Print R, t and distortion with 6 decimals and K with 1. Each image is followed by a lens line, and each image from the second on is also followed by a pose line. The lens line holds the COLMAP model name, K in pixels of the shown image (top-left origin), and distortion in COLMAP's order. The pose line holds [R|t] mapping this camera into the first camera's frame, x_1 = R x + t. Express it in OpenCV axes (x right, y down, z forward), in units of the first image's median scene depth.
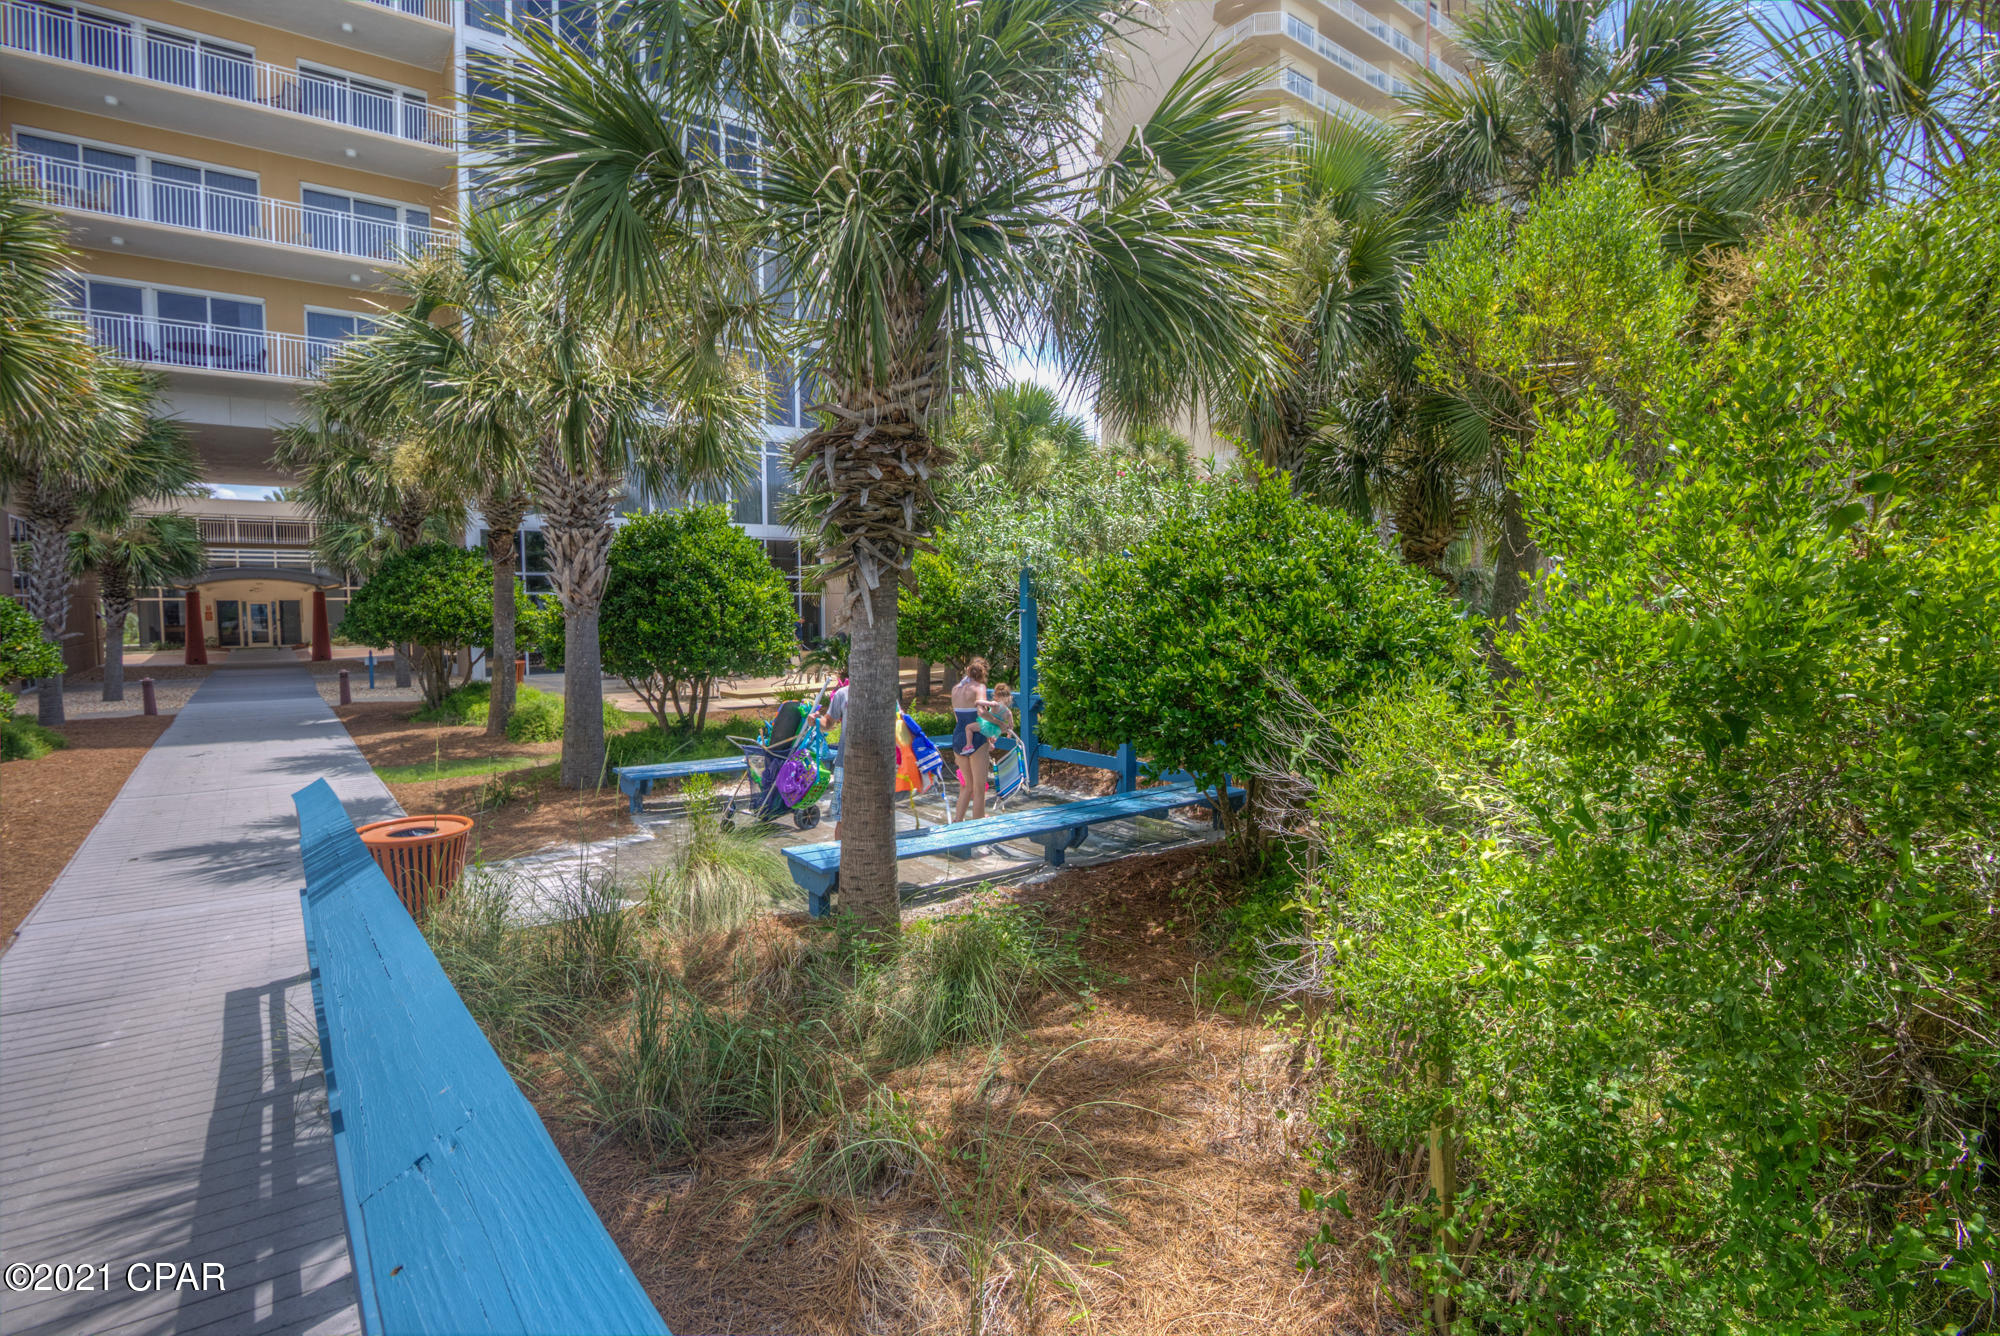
lens RADIAL K [[980.4, 0, 987.7], [0, 980.4, 662.9], [0, 0, 1]] dist [-0.015166, 0.000668]
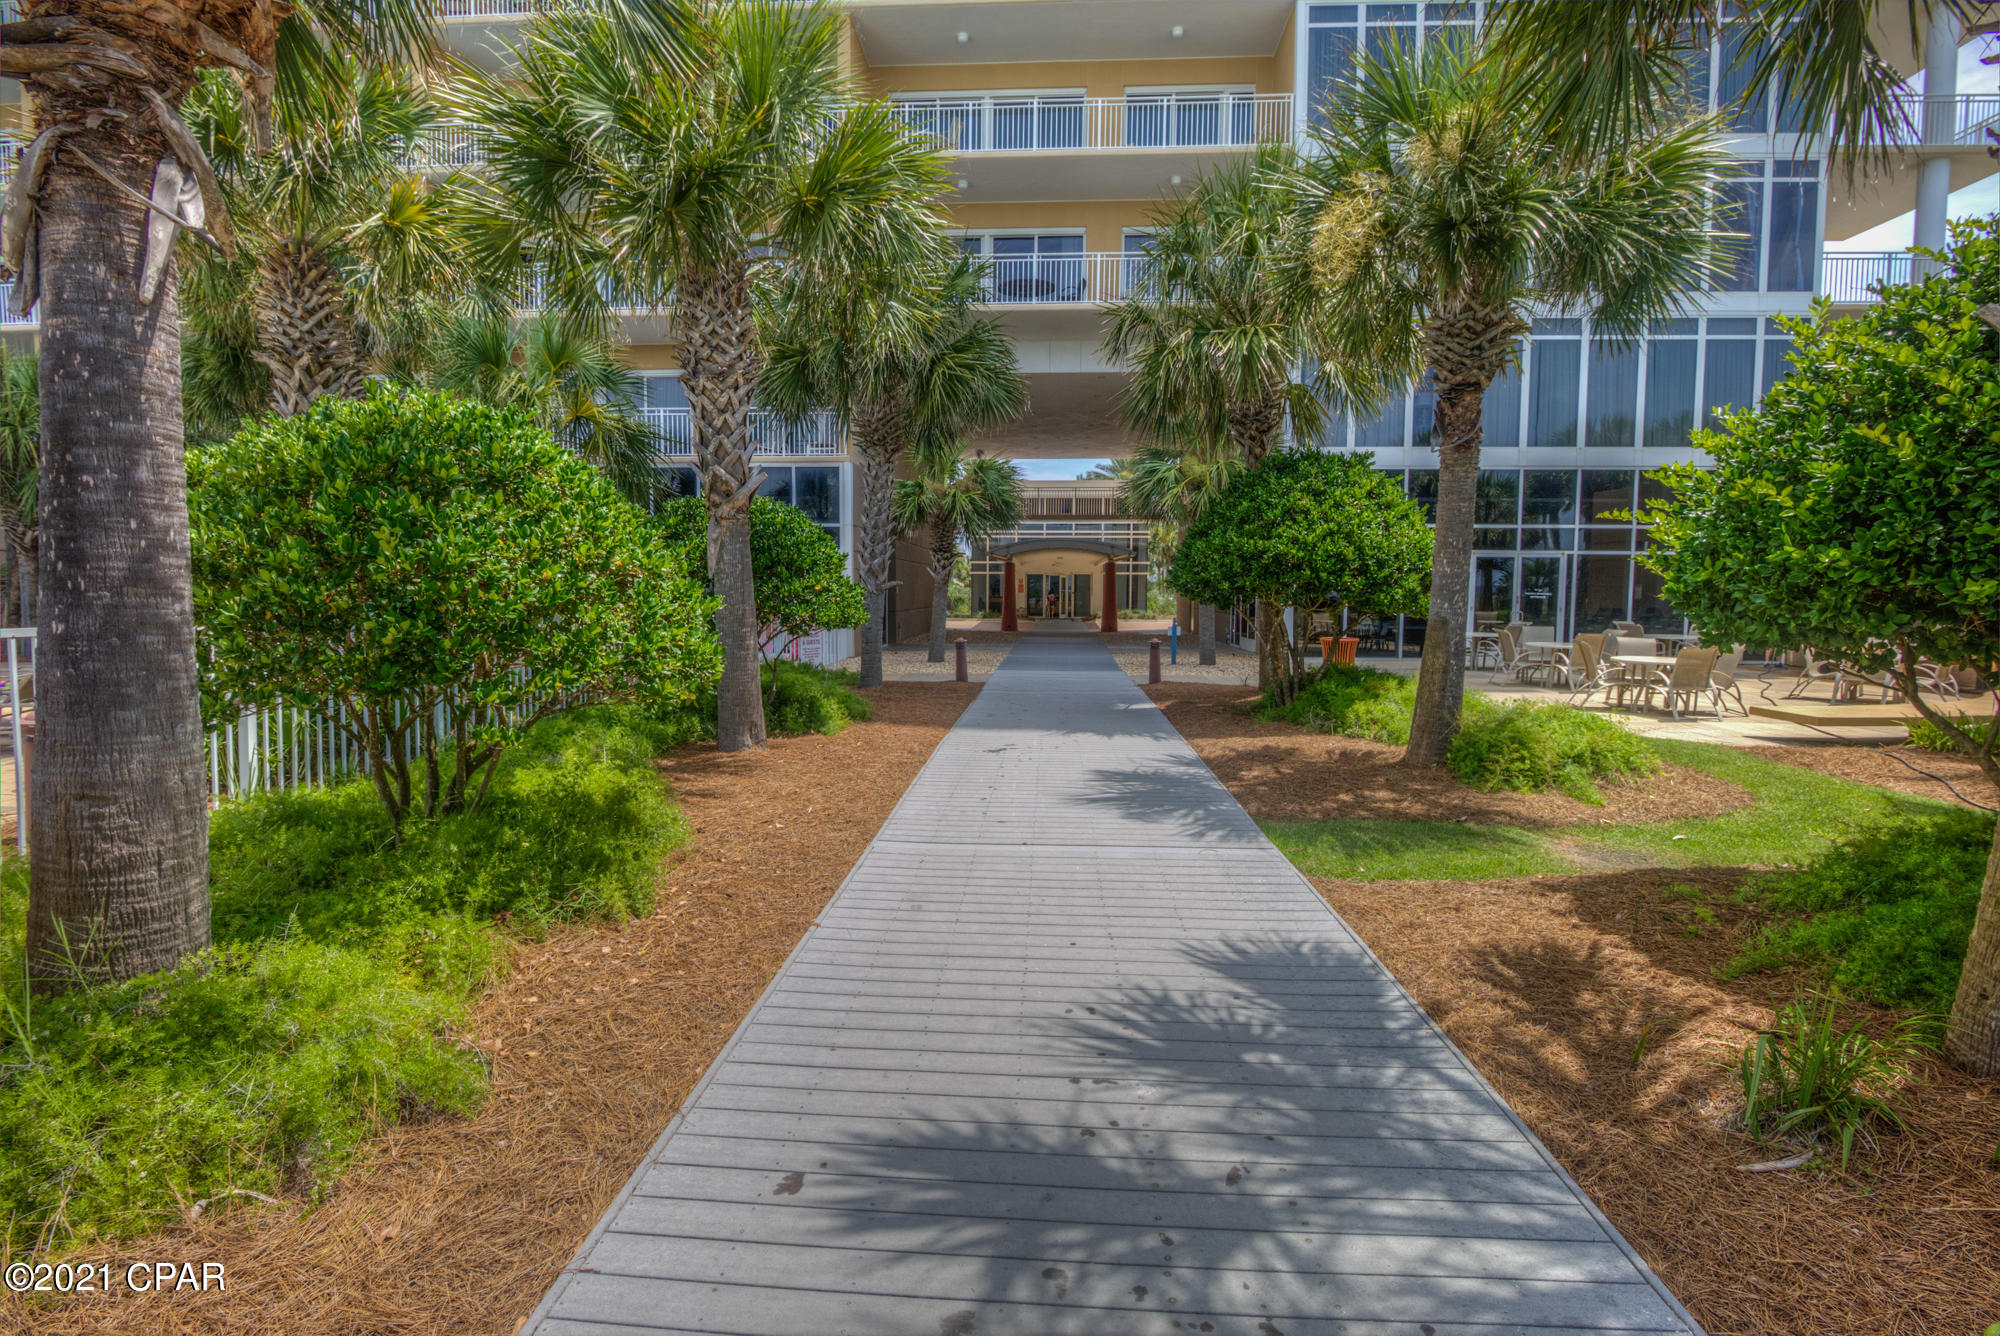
lens RADIAL K [[980.4, 0, 995.5], [0, 980.4, 658.1], [0, 0, 1]] dist [-0.015166, 0.000668]
pose [[0.763801, 0.053376, -0.643242, -0.243226], [-0.048831, 0.998497, 0.024873, 0.008736], [0.643603, 0.012412, 0.765259, 0.305522]]
